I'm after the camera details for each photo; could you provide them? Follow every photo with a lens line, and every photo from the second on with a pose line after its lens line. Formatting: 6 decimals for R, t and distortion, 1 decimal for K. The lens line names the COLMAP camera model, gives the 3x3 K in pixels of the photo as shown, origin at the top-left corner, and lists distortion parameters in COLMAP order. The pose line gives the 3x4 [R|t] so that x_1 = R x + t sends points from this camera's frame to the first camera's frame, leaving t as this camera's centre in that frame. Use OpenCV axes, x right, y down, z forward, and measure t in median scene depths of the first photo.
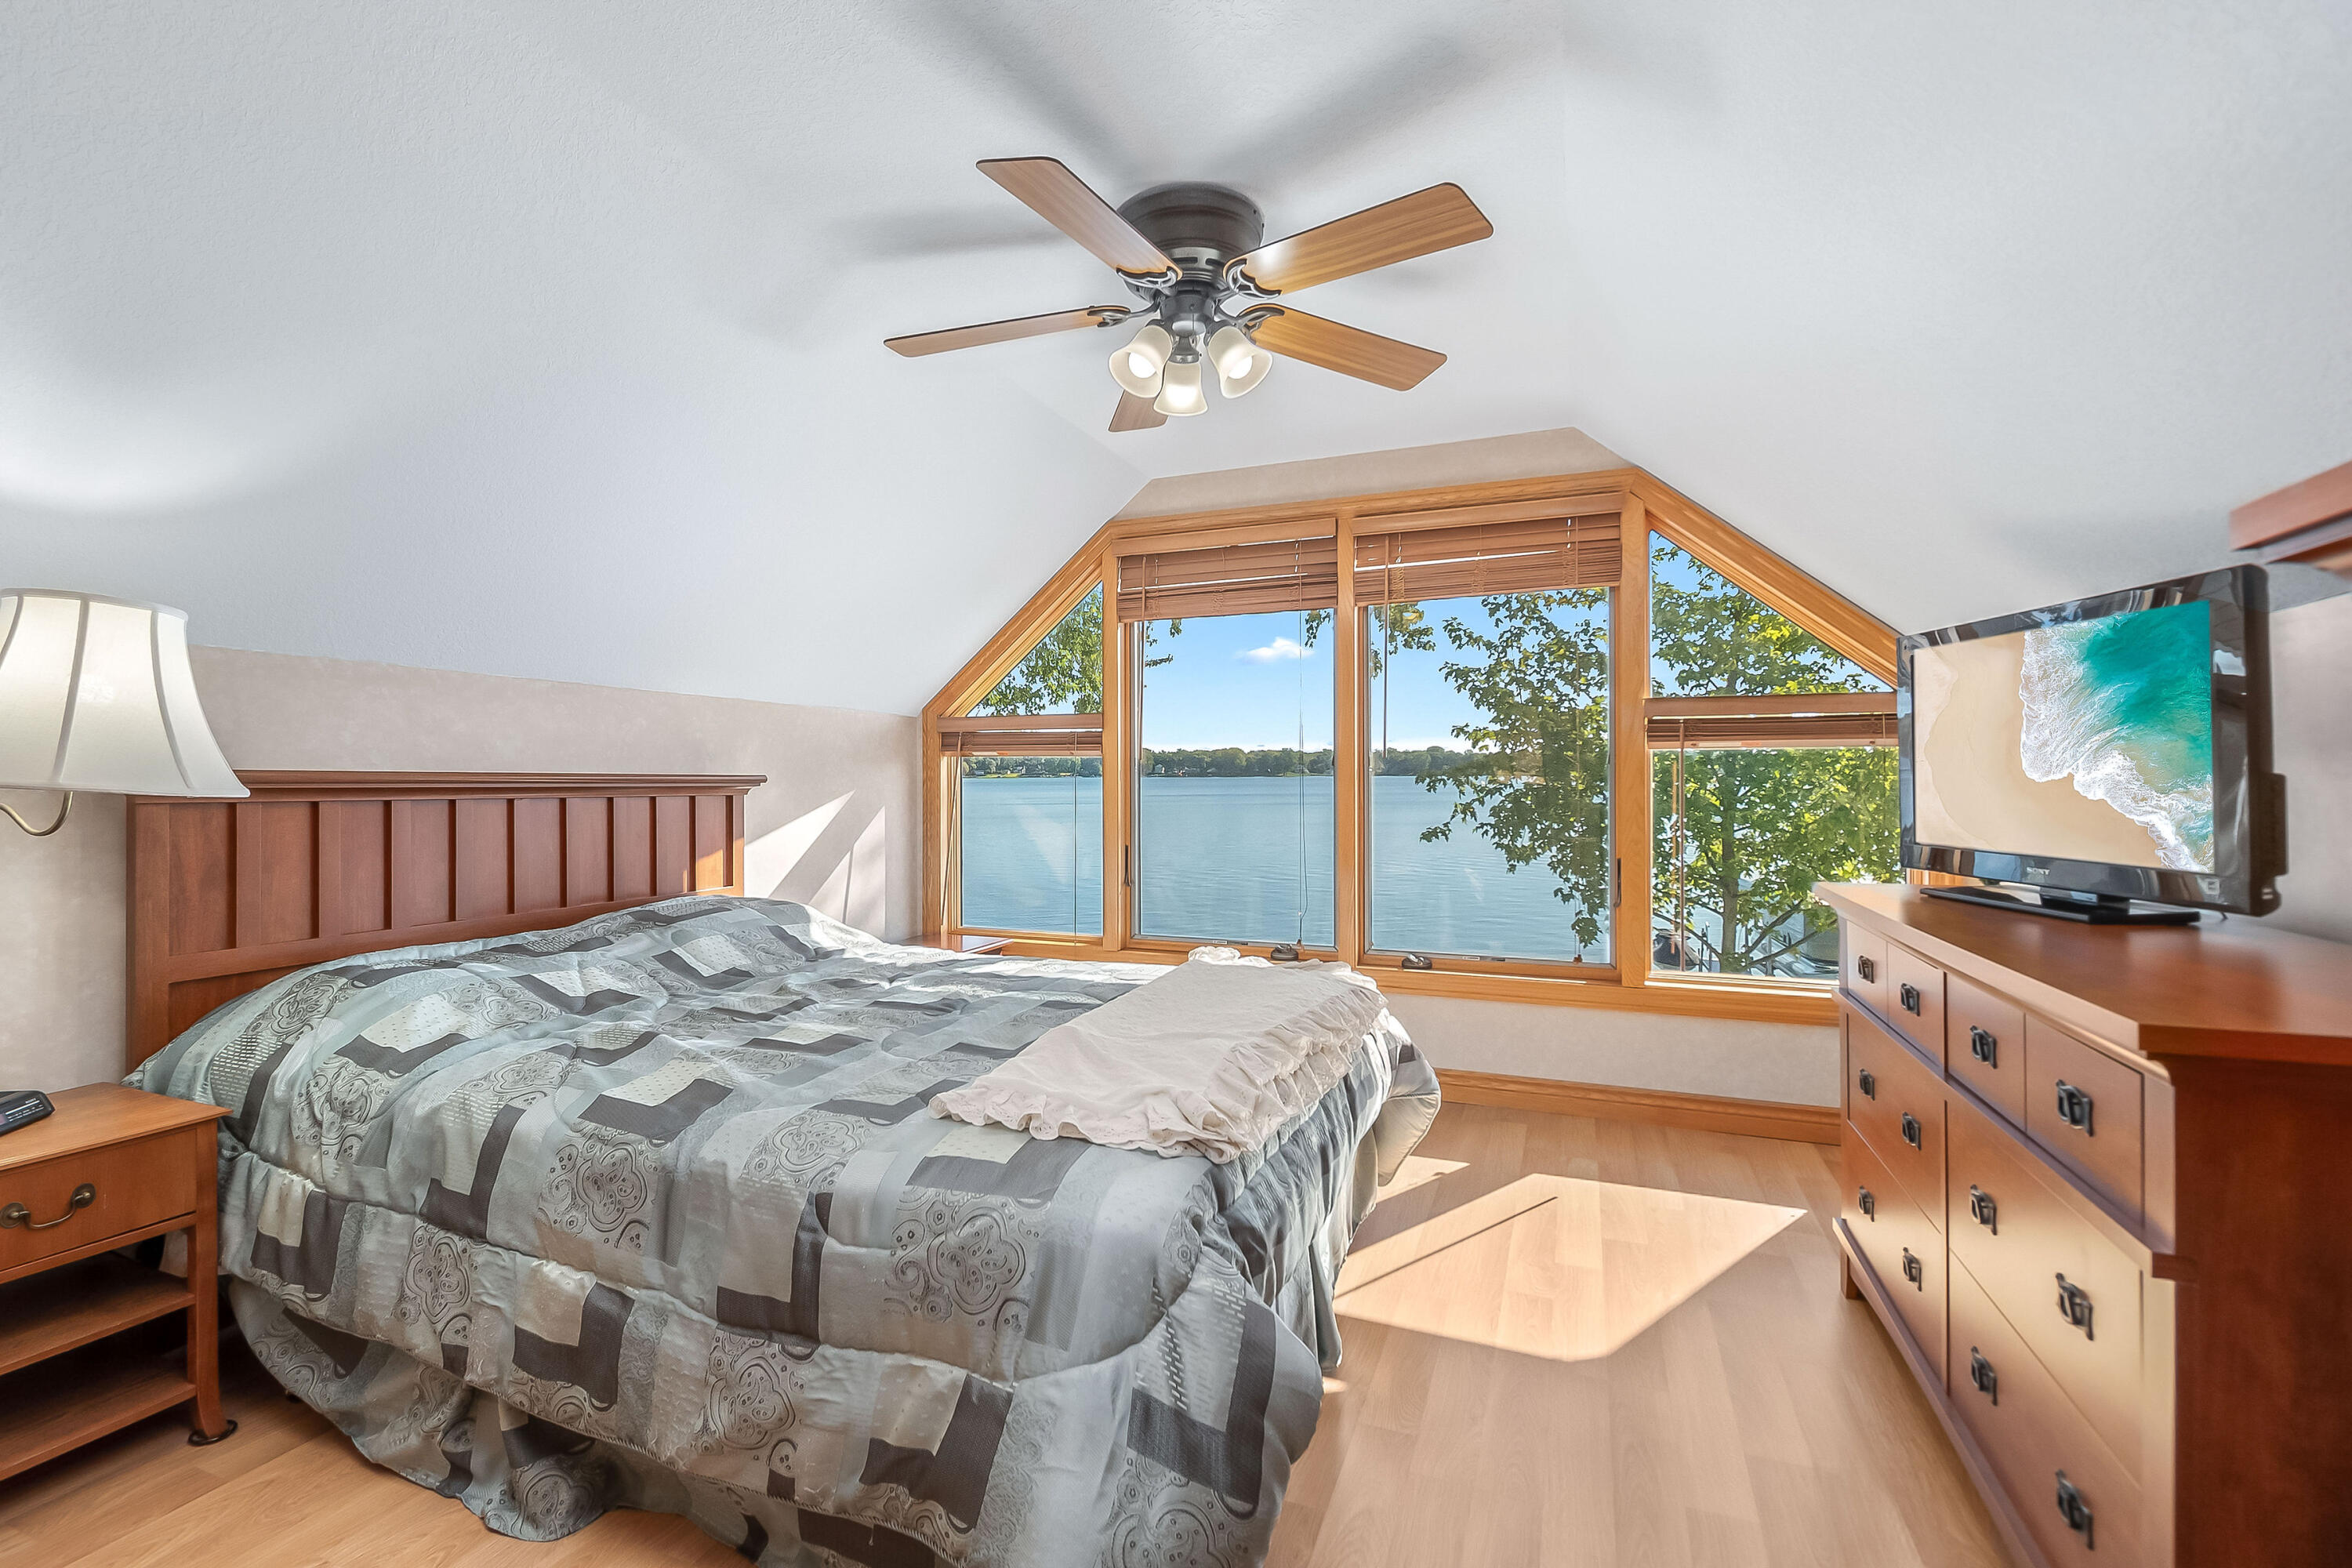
lens RADIAL K [[1044.5, 0, 1168.5], [0, 1044.5, 772.9], [0, 0, 1]] dist [0.007501, -0.005662]
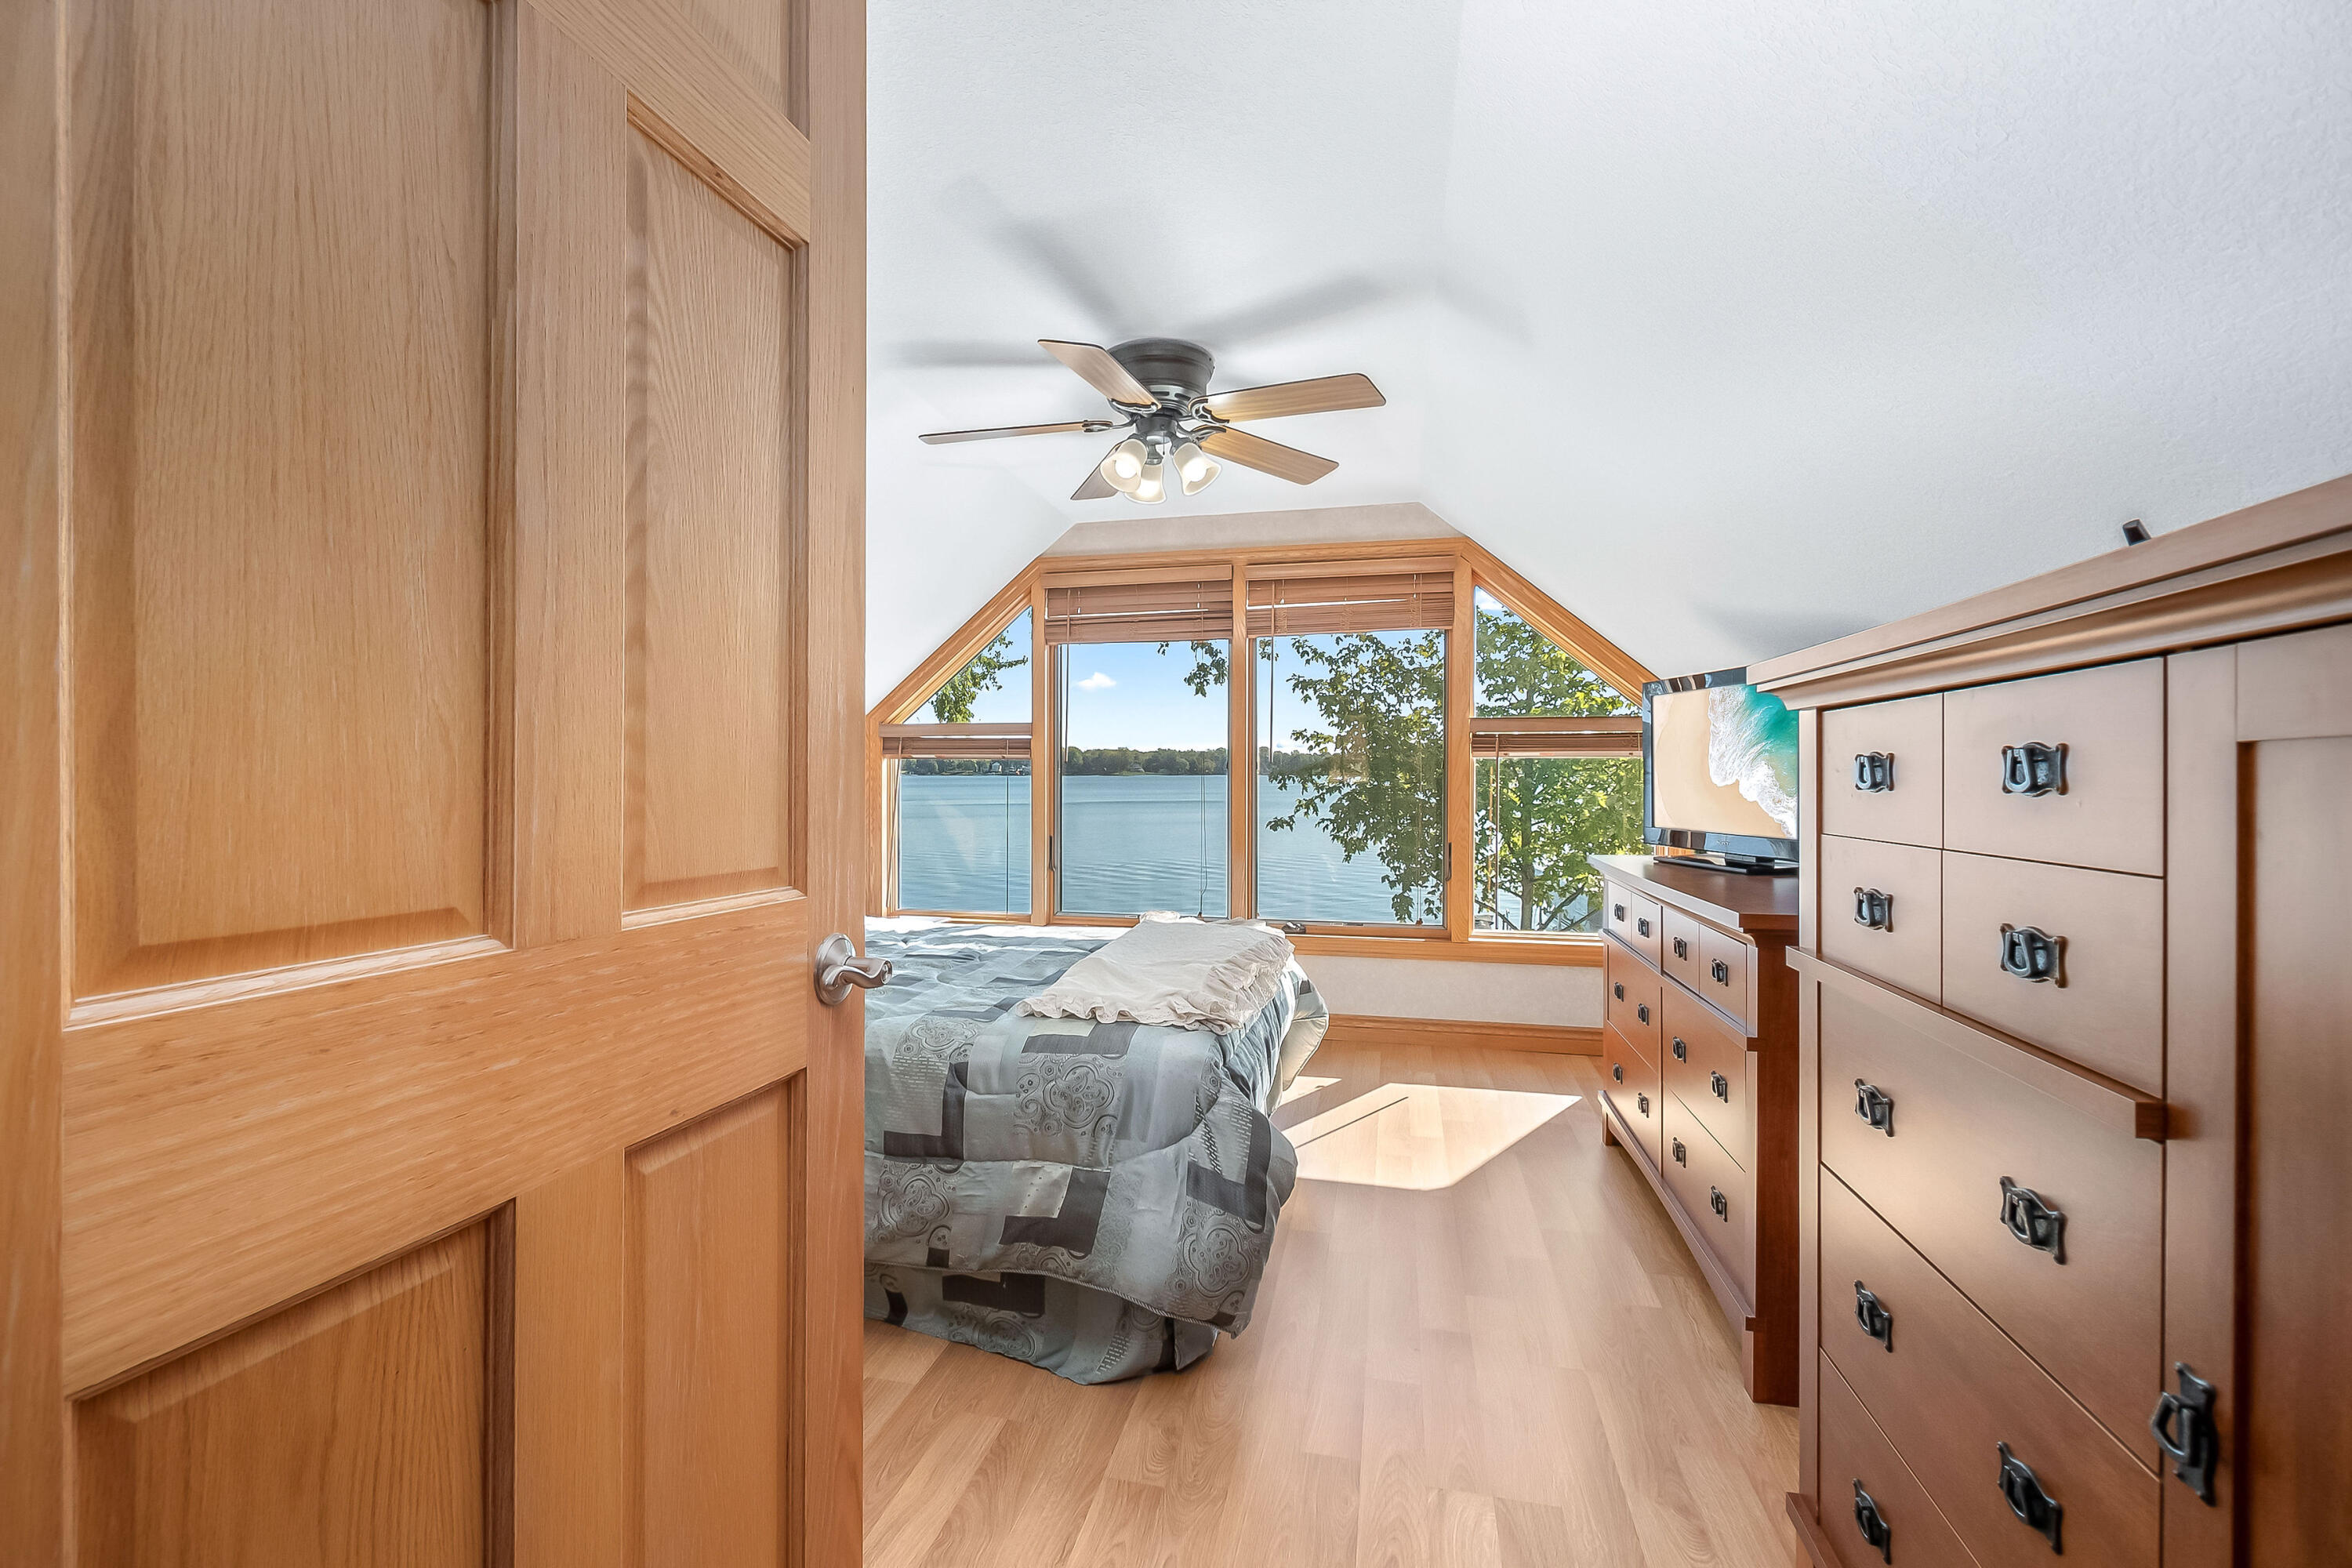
lens RADIAL K [[1044.5, 0, 1170.4], [0, 1044.5, 787.8], [0, 0, 1]] dist [0.007501, -0.005662]
pose [[0.986474, 0.001451, 0.163911, -0.177991], [-0.004068, 0.999870, 0.015629, -0.005506], [-0.163867, -0.016085, 0.986351, -0.311493]]
